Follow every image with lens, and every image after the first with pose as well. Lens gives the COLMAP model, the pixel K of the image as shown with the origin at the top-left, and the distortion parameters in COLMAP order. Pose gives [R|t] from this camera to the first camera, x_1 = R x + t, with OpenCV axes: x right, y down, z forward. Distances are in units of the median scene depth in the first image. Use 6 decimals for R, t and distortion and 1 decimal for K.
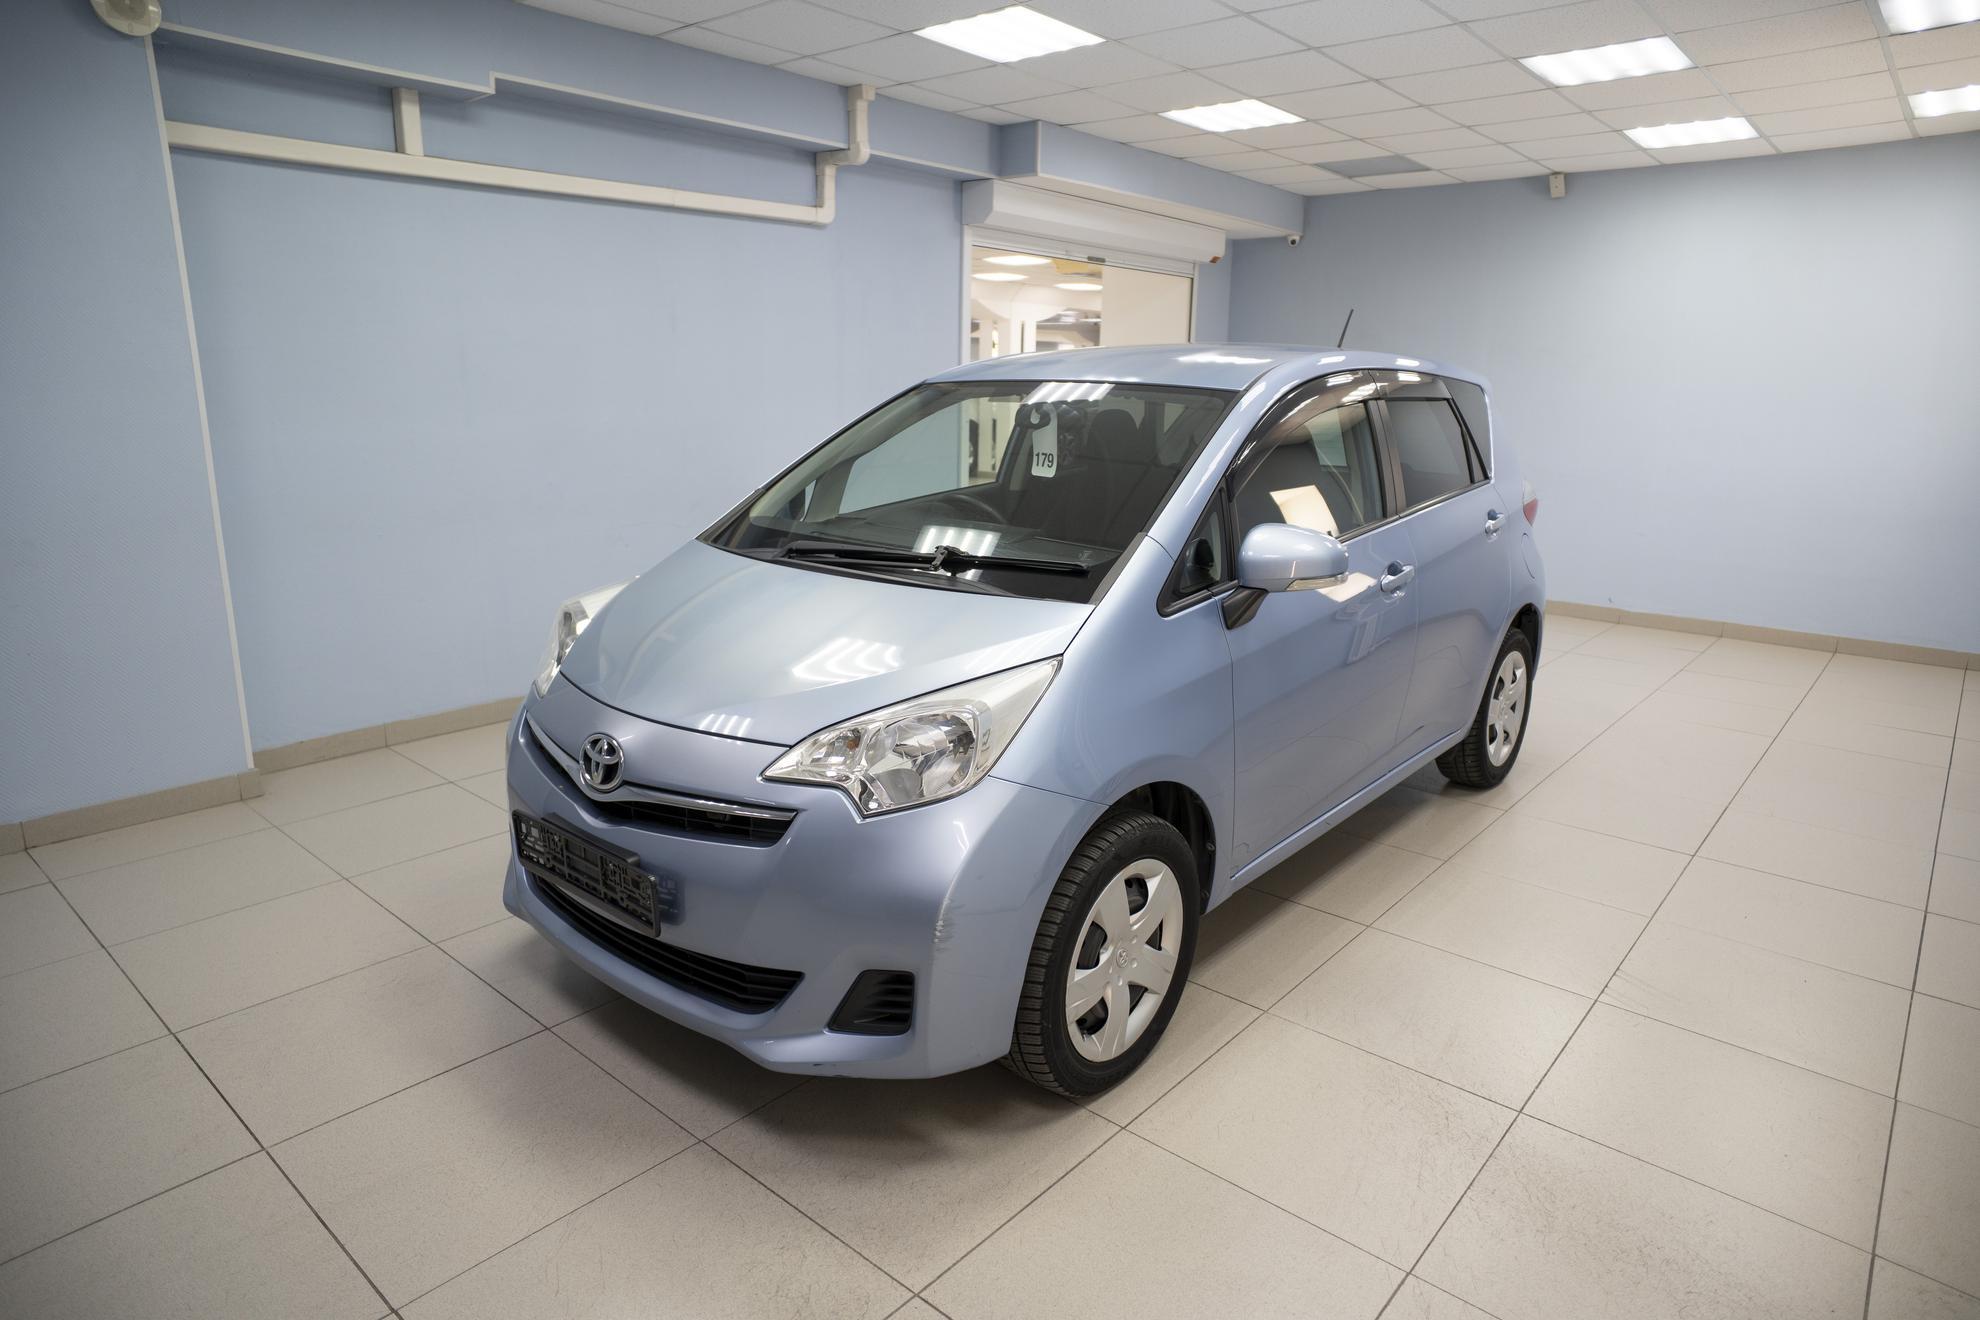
lens RADIAL K [[1191.5, 0, 1002.3], [0, 1191.5, 660.1], [0, 0, 1]] dist [-0.069642, 0.061822]
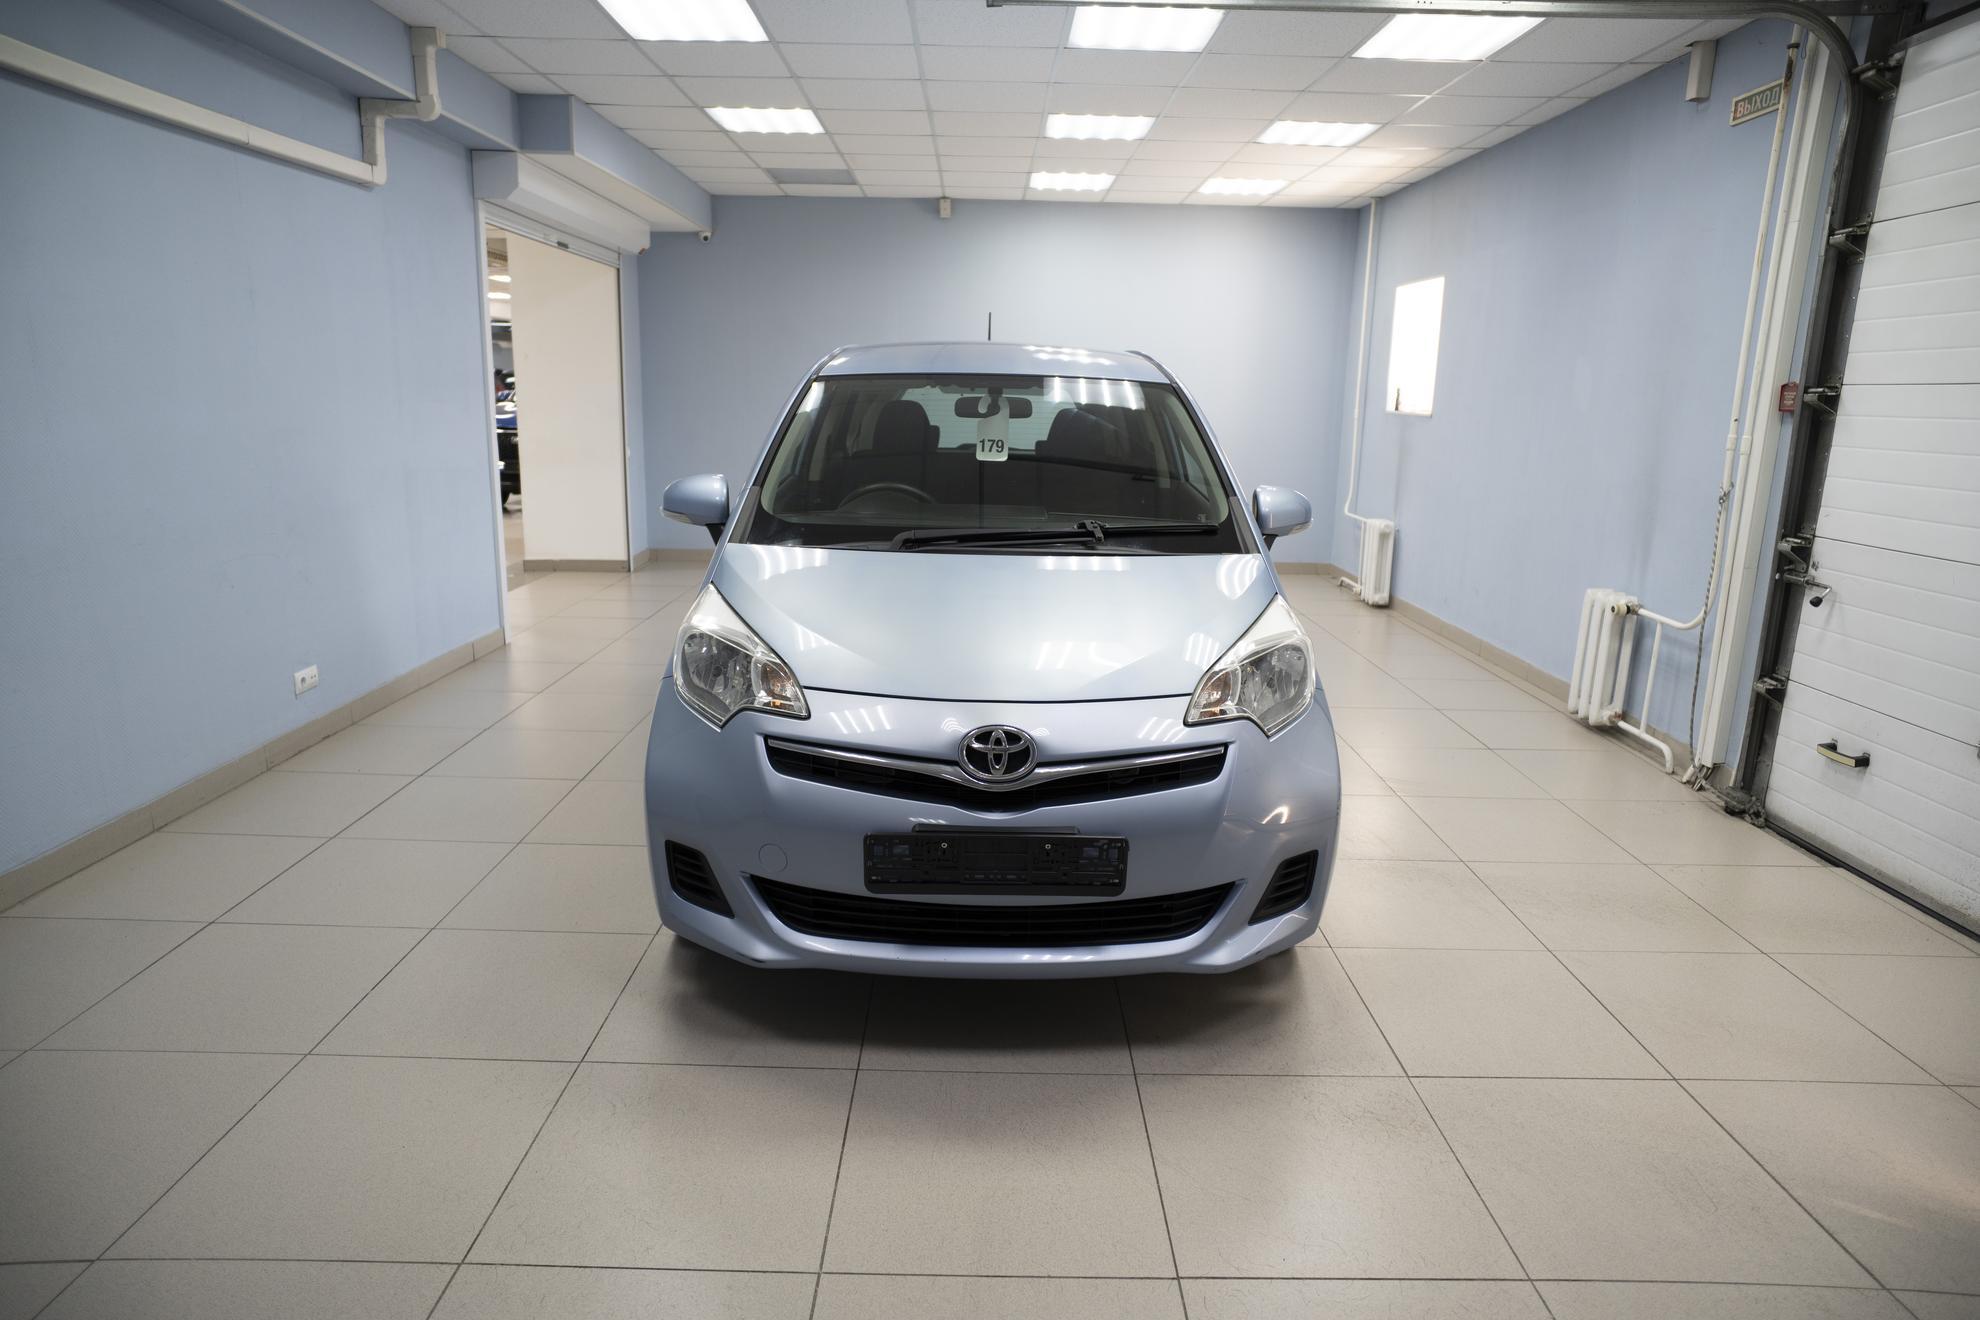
lens RADIAL K [[1191.5, 0, 1002.3], [0, 1191.5, 660.1], [0, 0, 1]] dist [-0.069642, 0.061822]
pose [[0.741792, -0.151665, 0.653255, -0.421312], [0.147062, 0.987170, 0.062196, -0.022981], [-0.654307, 0.049933, 0.754579, 0.100093]]
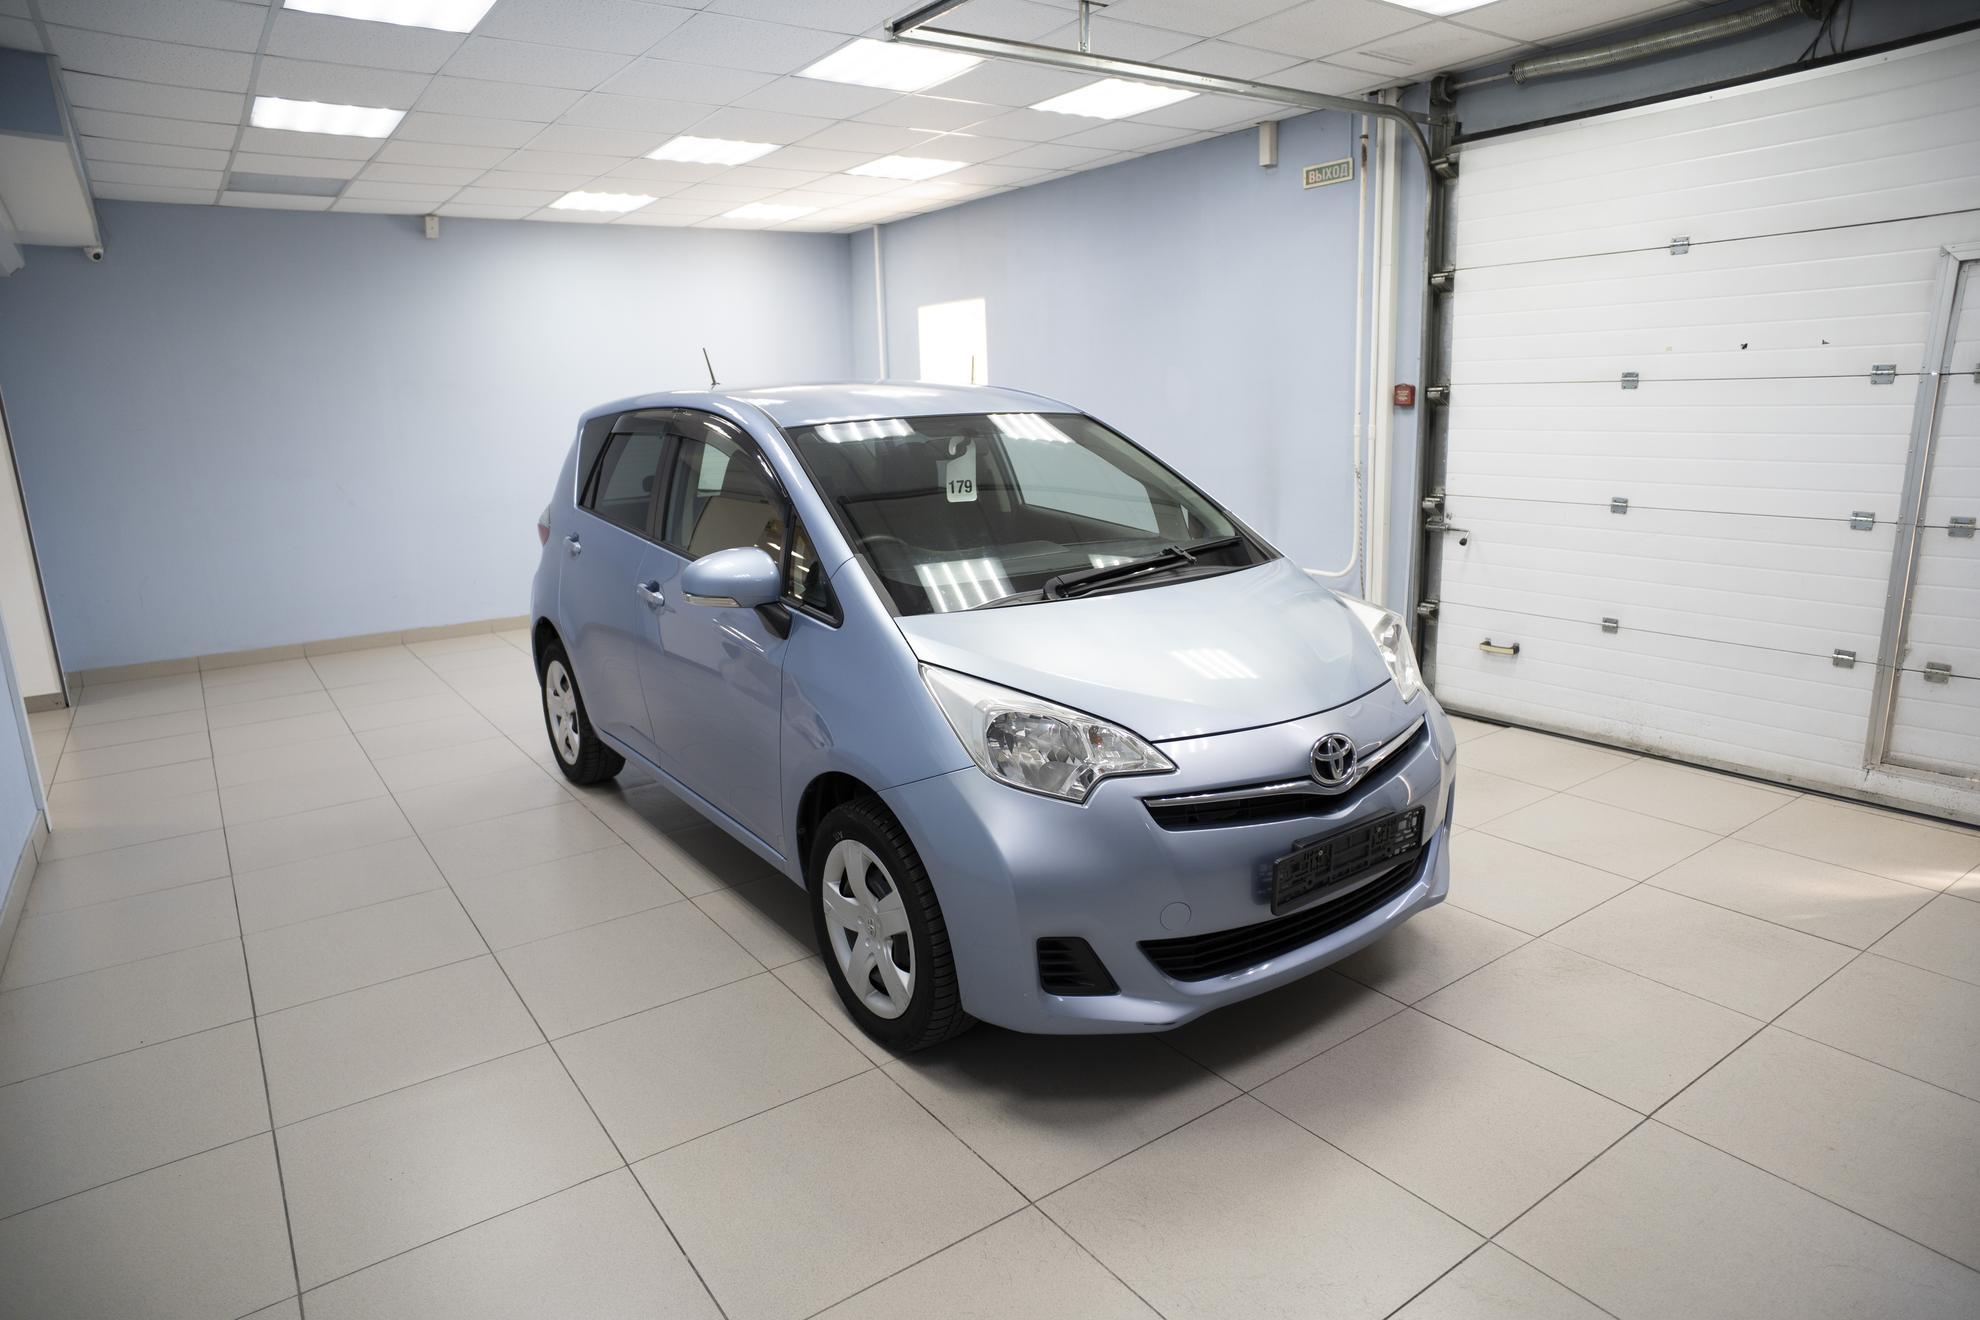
lens RADIAL K [[1215.9, 0, 1053.3], [0, 1215.9, 657.7], [0, 0, 1]] dist [-0.063756, 0.066130]
pose [[0.203795, -0.234183, 0.950592, -0.623623], [0.264928, 0.947934, 0.176731, -0.112598], [-0.942487, 0.215821, 0.255226, 0.379997]]
